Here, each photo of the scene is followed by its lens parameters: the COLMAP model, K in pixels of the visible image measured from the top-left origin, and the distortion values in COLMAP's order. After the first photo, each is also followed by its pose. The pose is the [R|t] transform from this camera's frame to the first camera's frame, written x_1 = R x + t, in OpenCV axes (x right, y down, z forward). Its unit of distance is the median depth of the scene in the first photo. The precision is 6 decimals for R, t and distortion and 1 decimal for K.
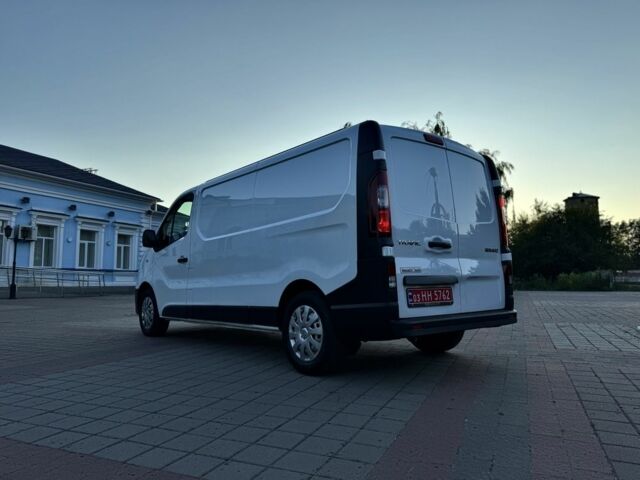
lens RADIAL K [[459.5, 0, 320.0], [0, 459.5, 240.0], [0, 0, 1]] dist [0.058097, -0.083367]
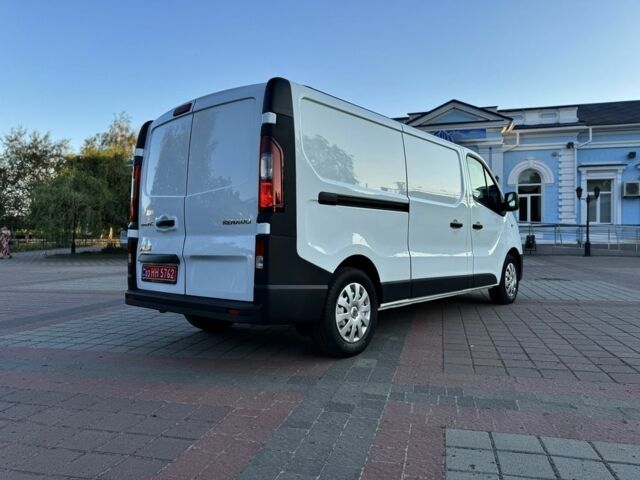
lens RADIAL K [[455.7, 0, 320.1], [0, 455.7, 241.2], [0, 0, 1]] dist [0.043845, -0.054273]
pose [[0.154540, 0.008413, -0.987951, 1.135169], [0.094473, 0.995256, 0.023254, 0.050705], [0.983459, -0.096929, 0.153012, 1.034115]]
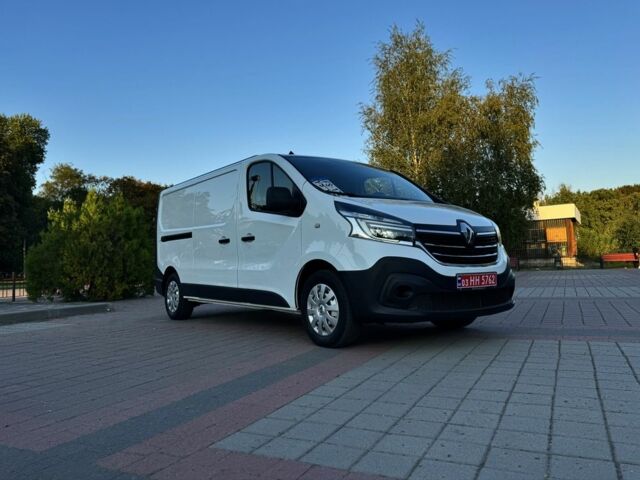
lens RADIAL K [[482.7, 0, 318.8], [0, 482.7, 238.4], [0, 0, 1]] dist [0.114074, -0.197605]
pose [[-0.997228, 0.043852, 0.060114, -0.315725], [0.034906, 0.989175, -0.142526, 0.268541], [-0.065713, -0.140032, -0.987964, 2.908366]]
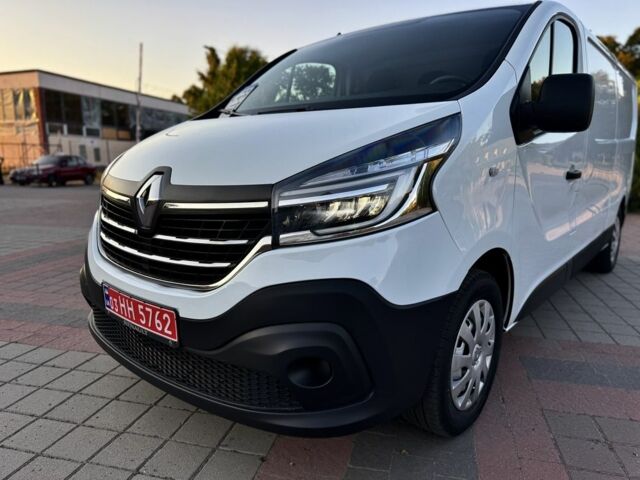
lens RADIAL K [[455.7, 0, 320.1], [0, 455.7, 241.2], [0, 0, 1]] dist [0.043845, -0.054273]
pose [[-0.163671, -0.168976, 0.971936, -0.990194], [-0.090599, 0.983633, 0.155753, 0.082829], [-0.982346, -0.062564, -0.176301, 1.816553]]
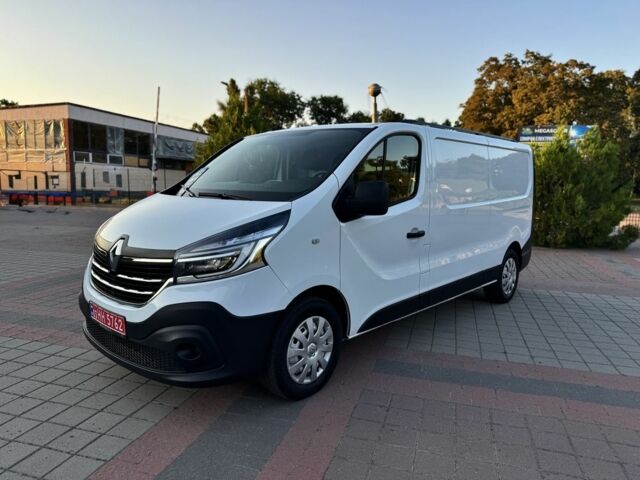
lens RADIAL K [[458.3, 0, 320.0], [0, 458.3, 240.0], [0, 0, 1]] dist [0.003974, -0.001578]
pose [[-0.124400, -0.116849, 0.985328, -1.303903], [-0.104931, 0.989022, 0.104039, -0.005487], [-0.986668, -0.090449, -0.135296, 1.681502]]
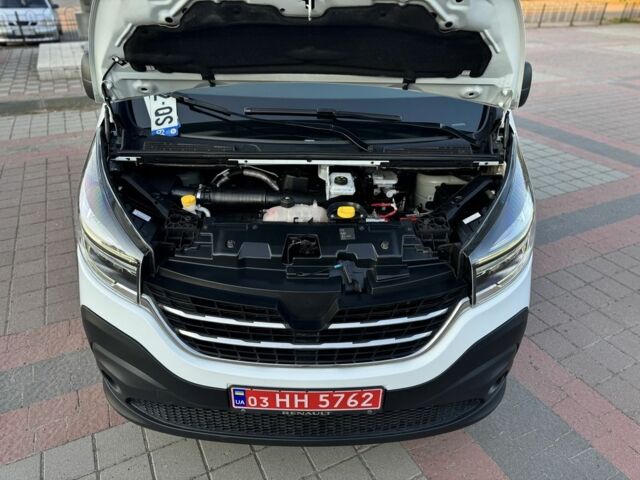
lens RADIAL K [[462.7, 0, 322.9], [0, 462.7, 238.1], [0, 0, 1]] dist [0.001911, 0.000897]
pose [[-0.772942, -0.321207, 0.547162, -0.755751], [-0.066918, 0.898845, 0.433129, -0.072398], [-0.630937, 0.298169, -0.716250, 2.136121]]
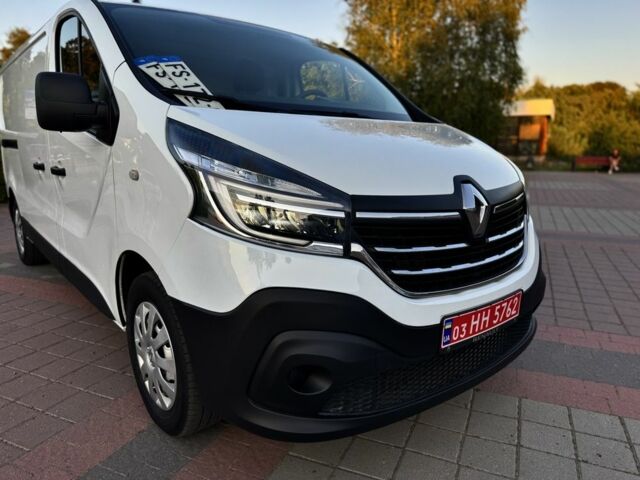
lens RADIAL K [[462.7, 0, 322.9], [0, 462.7, 238.1], [0, 0, 1]] dist [0.001911, 0.000897]
pose [[-0.999989, -0.000312, 0.004634, -0.426128], [0.000182, 0.994345, 0.106194, 0.106229], [-0.004641, 0.106194, -0.994335, 2.315949]]
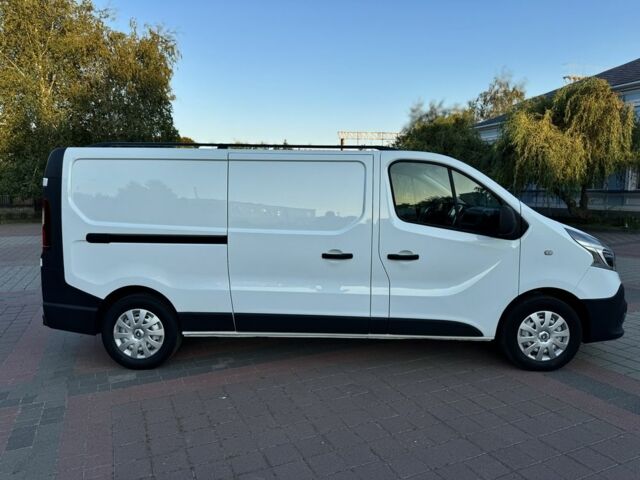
lens RADIAL K [[462.7, 0, 322.9], [0, 462.7, 238.1], [0, 0, 1]] dist [0.001911, 0.000897]
pose [[-0.663988, 0.082415, -0.743187, 0.770705], [0.073273, 0.996295, 0.045018, -0.012967], [0.744144, -0.024564, -0.667567, 2.182960]]
